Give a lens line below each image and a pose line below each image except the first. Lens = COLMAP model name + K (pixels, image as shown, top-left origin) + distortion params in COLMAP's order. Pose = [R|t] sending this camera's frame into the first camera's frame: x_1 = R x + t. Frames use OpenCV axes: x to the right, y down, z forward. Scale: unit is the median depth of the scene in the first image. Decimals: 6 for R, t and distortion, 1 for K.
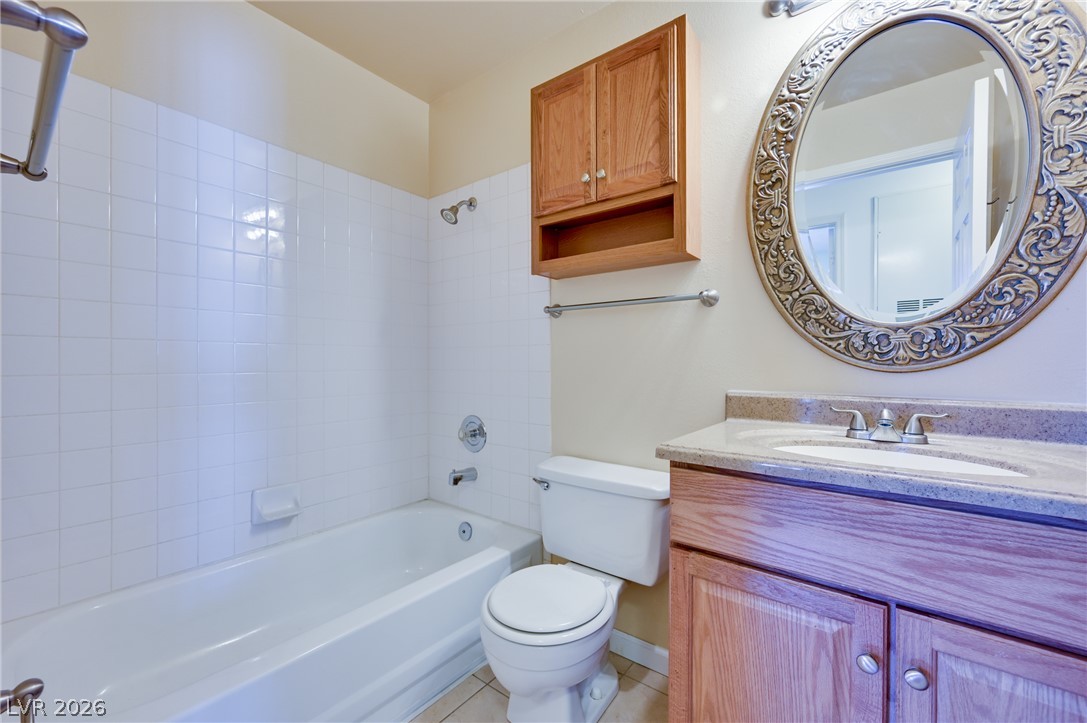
lens RADIAL K [[428.8, 0, 542.1], [0, 428.8, 365.0], [0, 0, 1]] dist [0.000898, -0.000173]
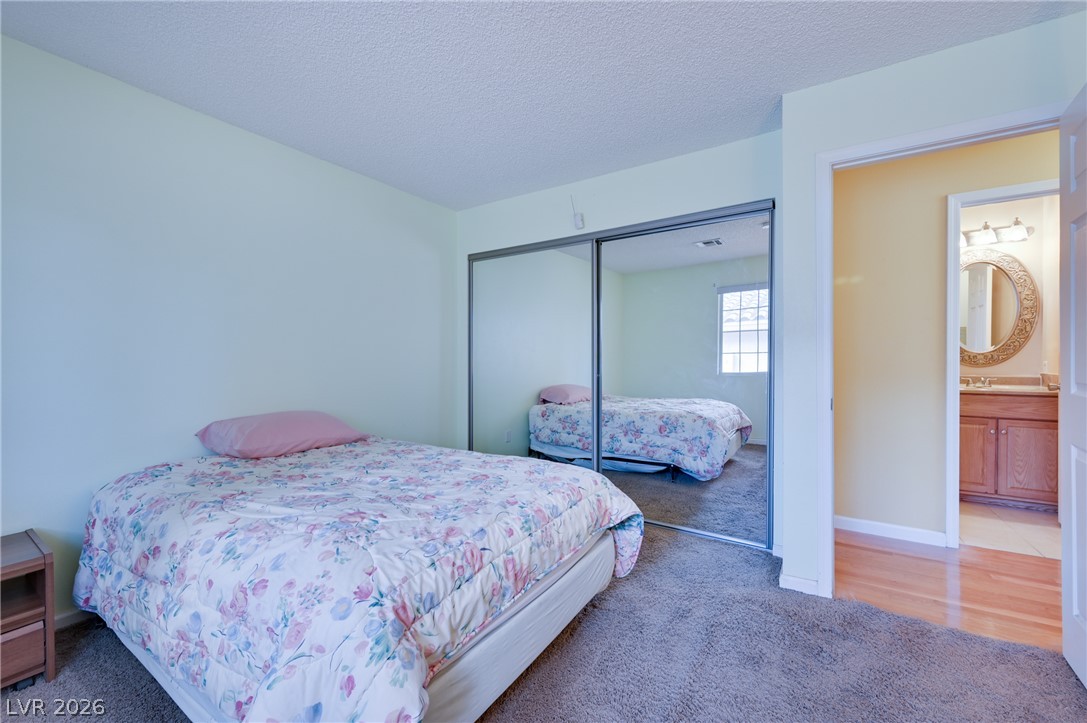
lens RADIAL K [[428.8, 0, 550.7], [0, 428.8, 361.3], [0, 0, 1]] dist [0.000898, -0.000173]
pose [[0.993392, -0.002075, 0.114748, -1.817736], [0.001961, 0.999997, 0.001107, -0.024797], [-0.114750, -0.000875, 0.993394, -1.224130]]
